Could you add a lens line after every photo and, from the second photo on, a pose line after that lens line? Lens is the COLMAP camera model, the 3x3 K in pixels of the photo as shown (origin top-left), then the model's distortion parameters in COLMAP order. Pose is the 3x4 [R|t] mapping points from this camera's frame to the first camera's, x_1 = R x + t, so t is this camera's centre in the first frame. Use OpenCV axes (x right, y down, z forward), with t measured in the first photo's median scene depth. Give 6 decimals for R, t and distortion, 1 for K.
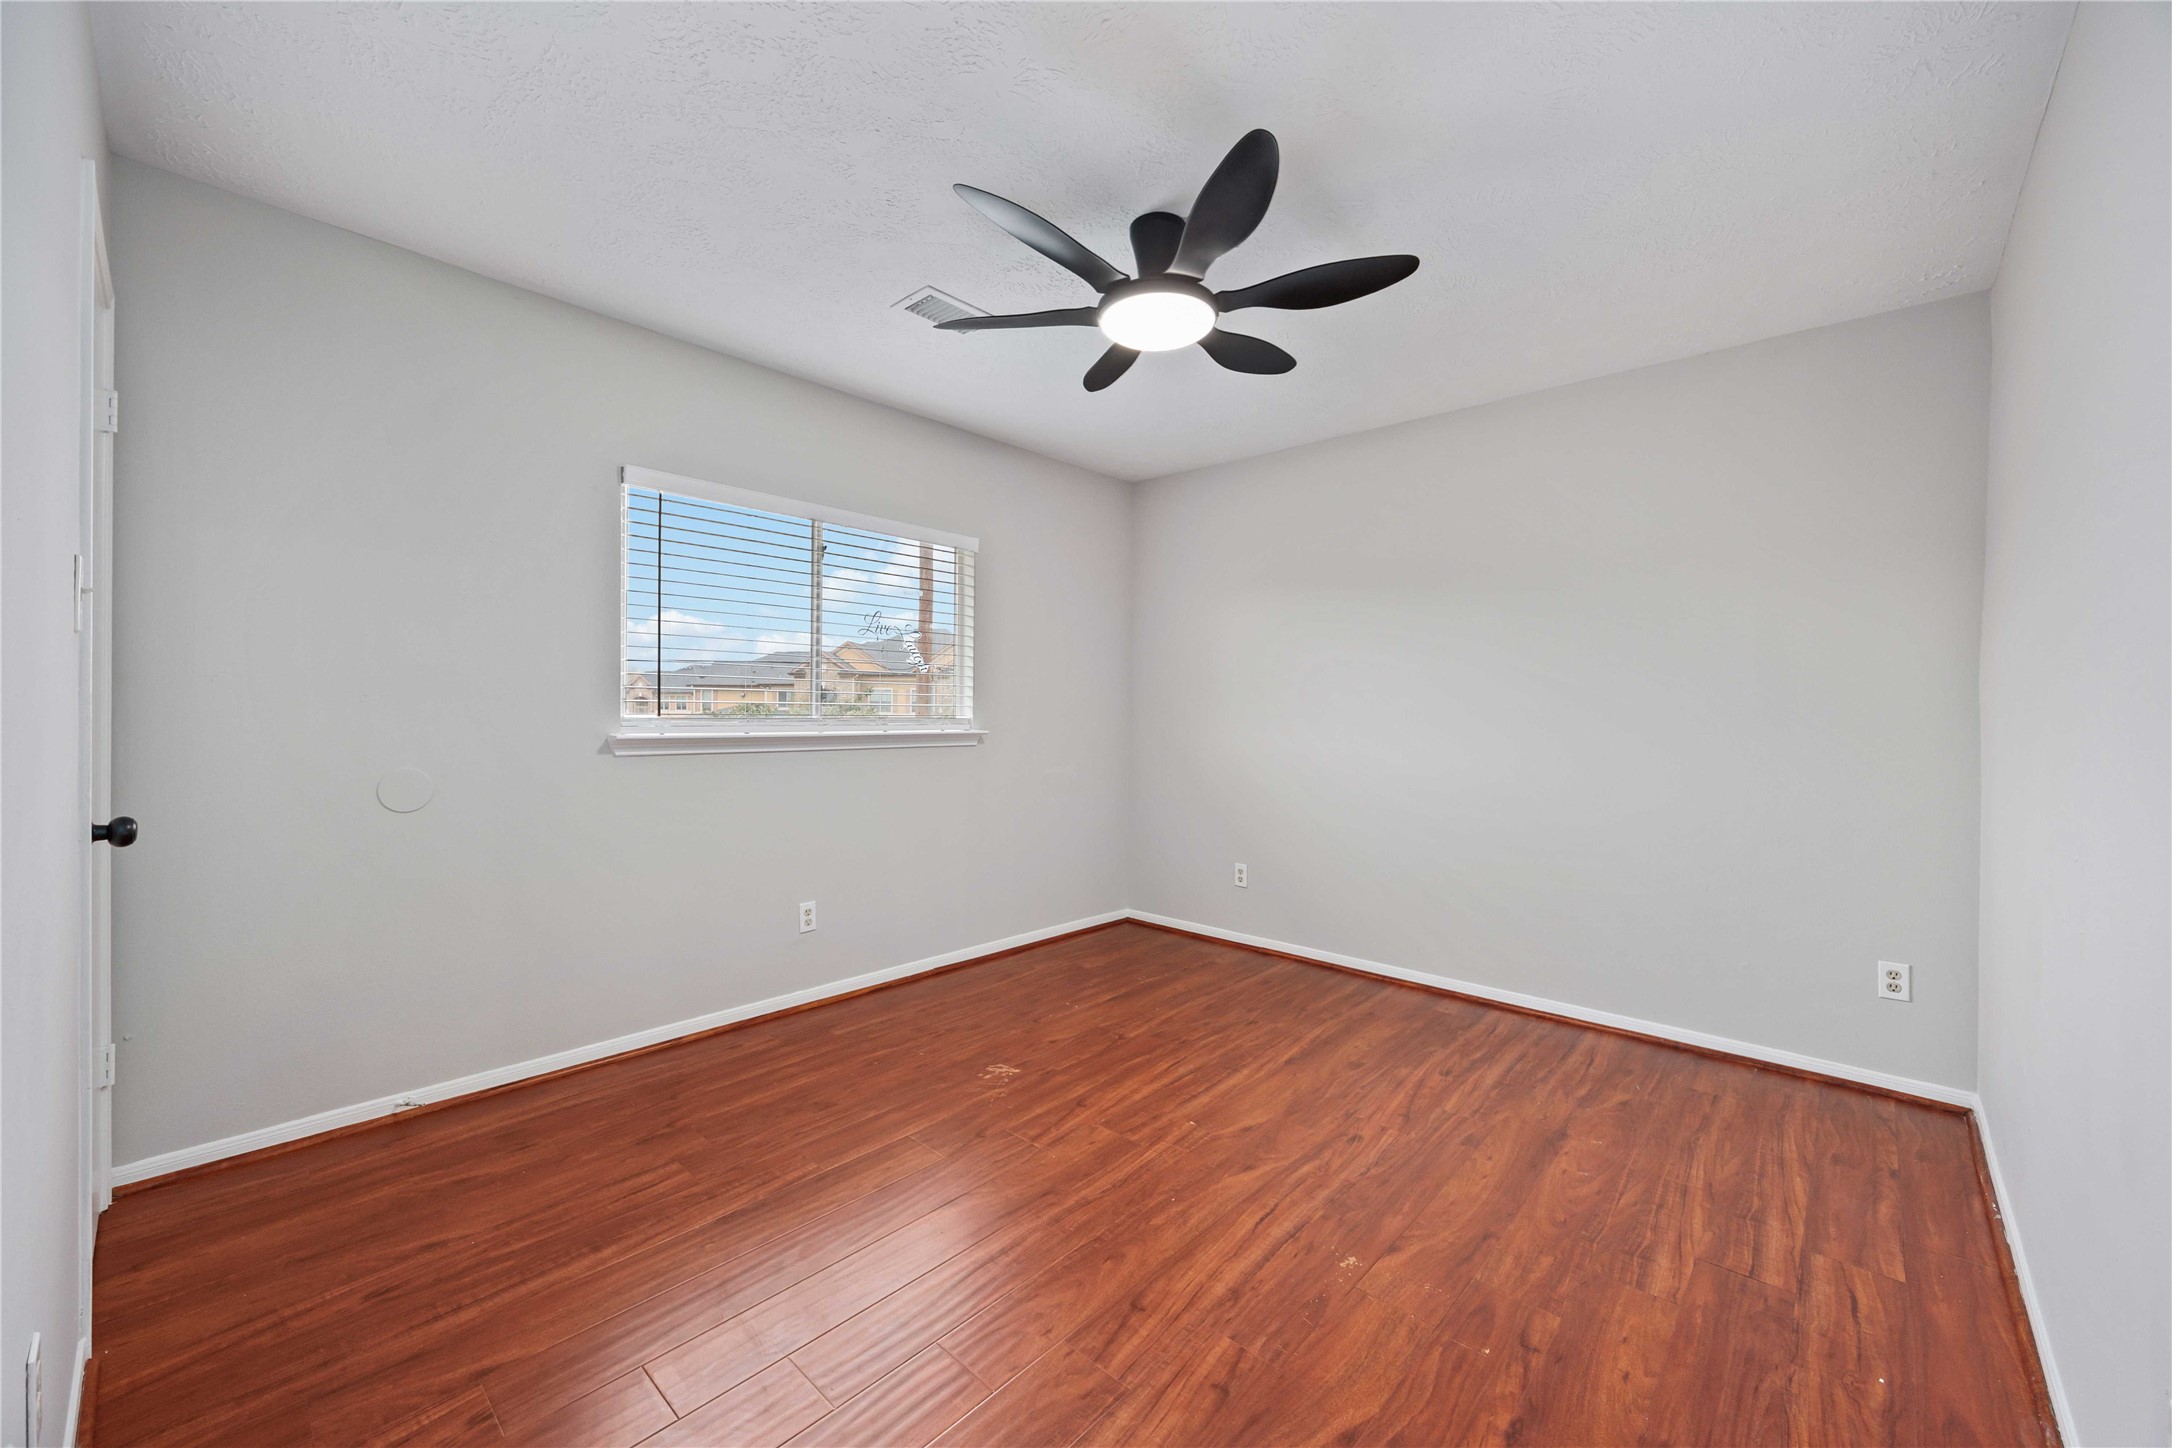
lens RADIAL K [[834.5, 0, 1087.7], [0, 834.5, 730.8], [0, 0, 1]] dist [-0.003506, 0.000915]
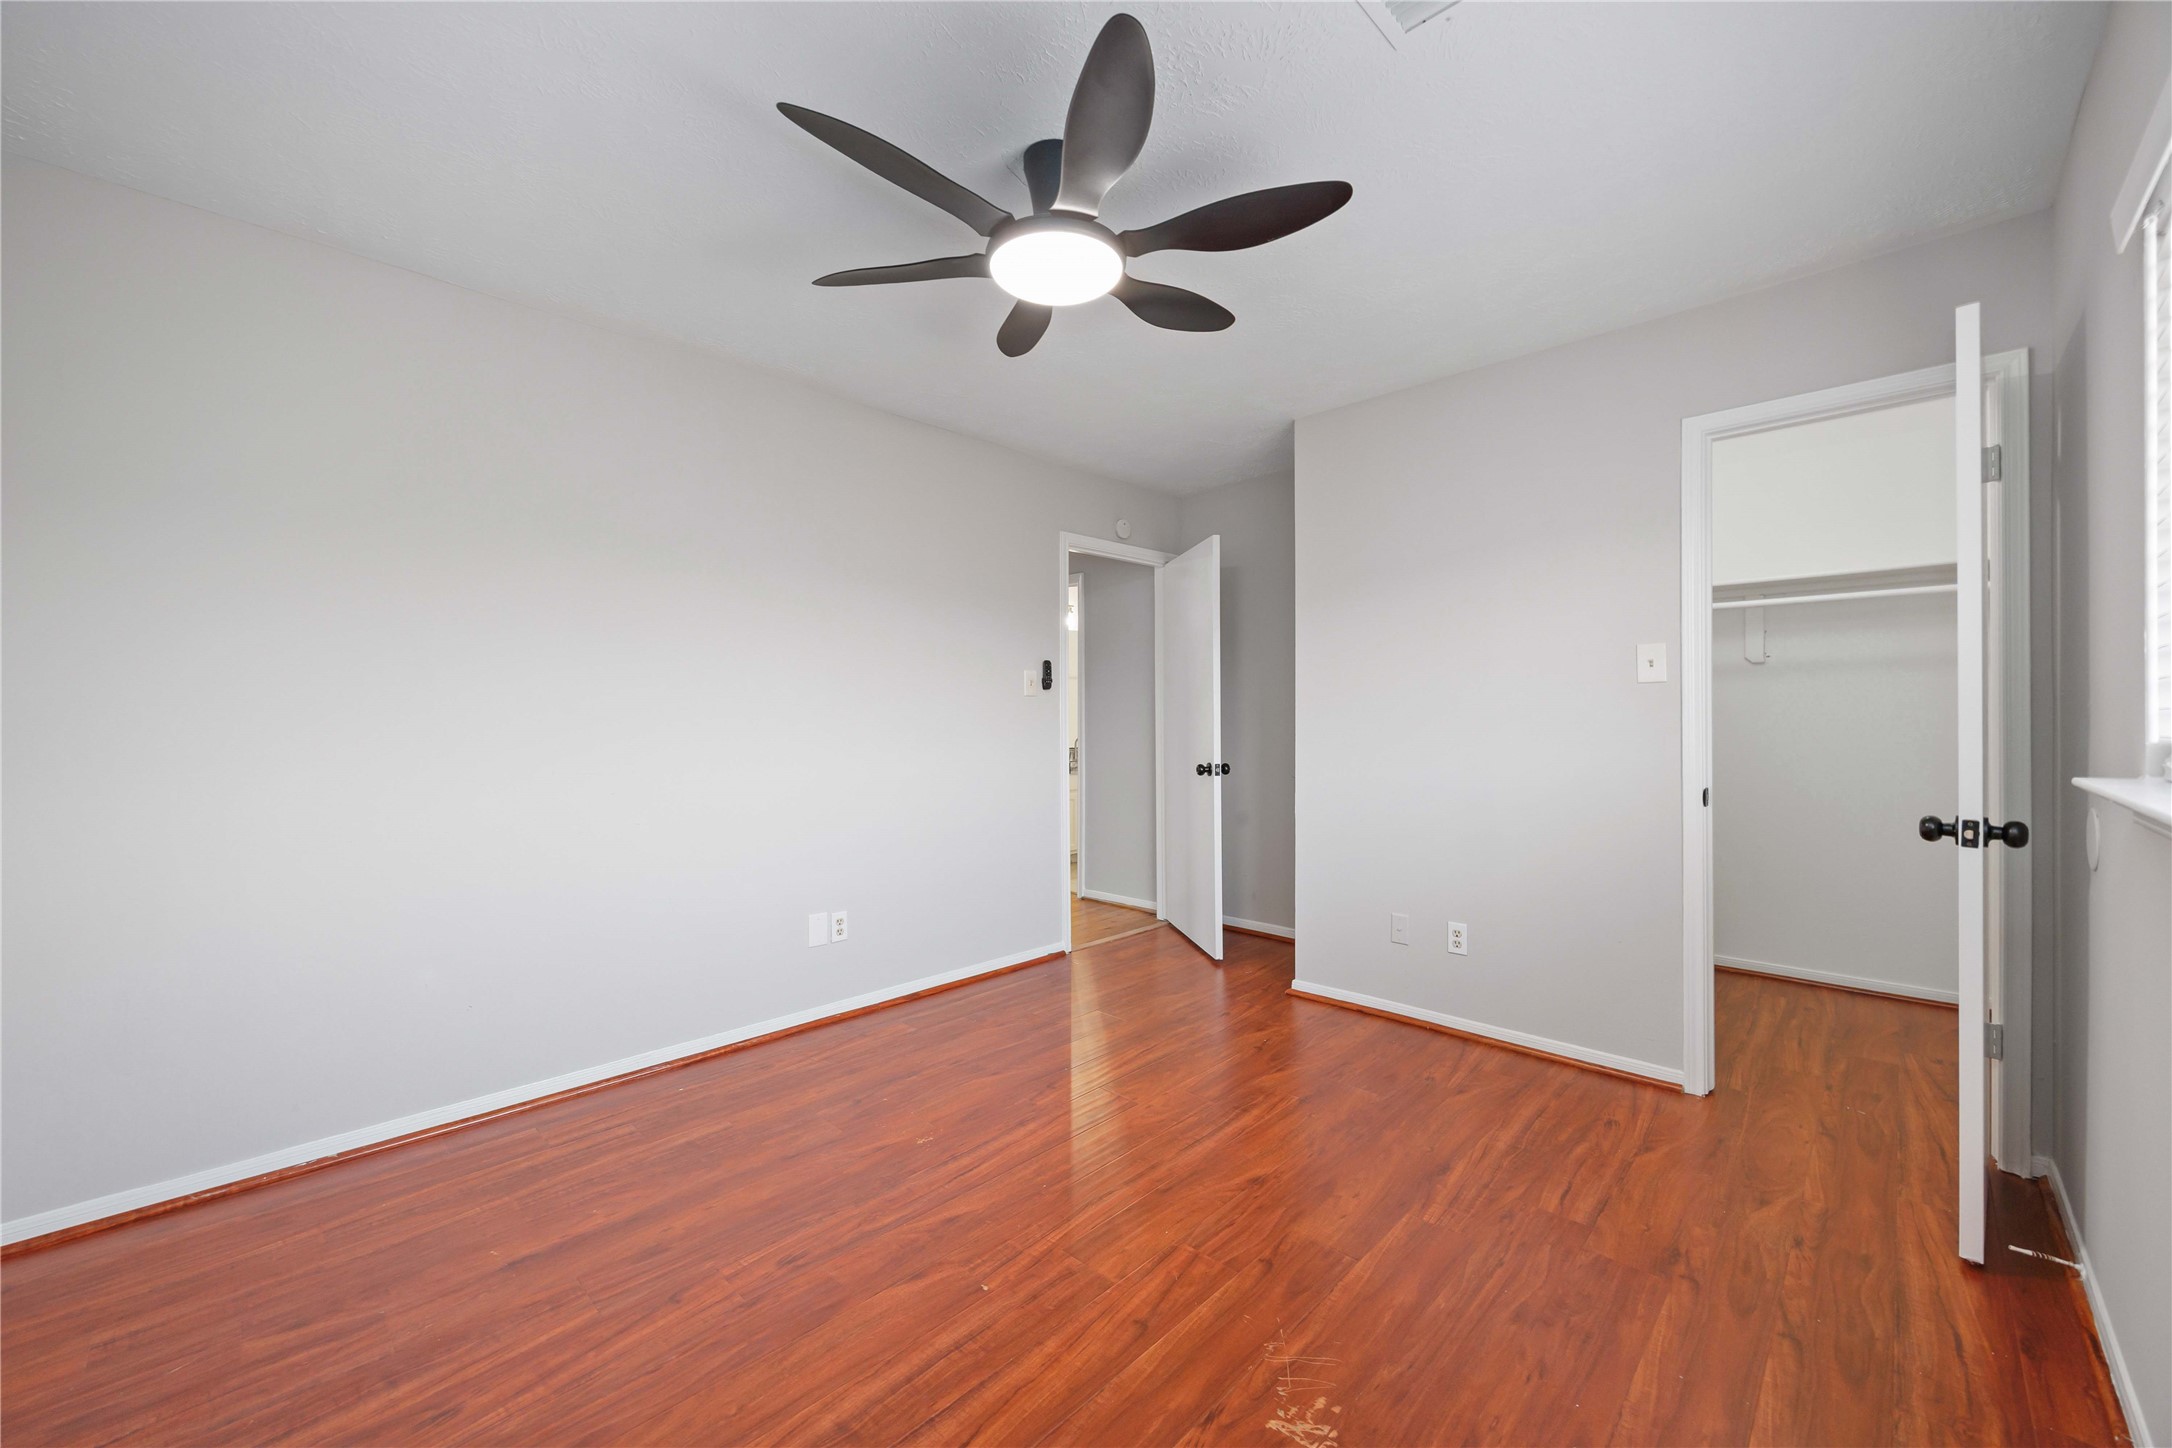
lens RADIAL K [[834.5, 0, 1089.4], [0, 834.5, 711.4], [0, 0, 1]] dist [-0.003506, 0.000915]
pose [[-0.999667, -0.004592, 0.025412, 0.019269], [-0.004306, 0.999927, 0.011309, -0.039391], [-0.025462, 0.011196, -0.999613, 1.766712]]
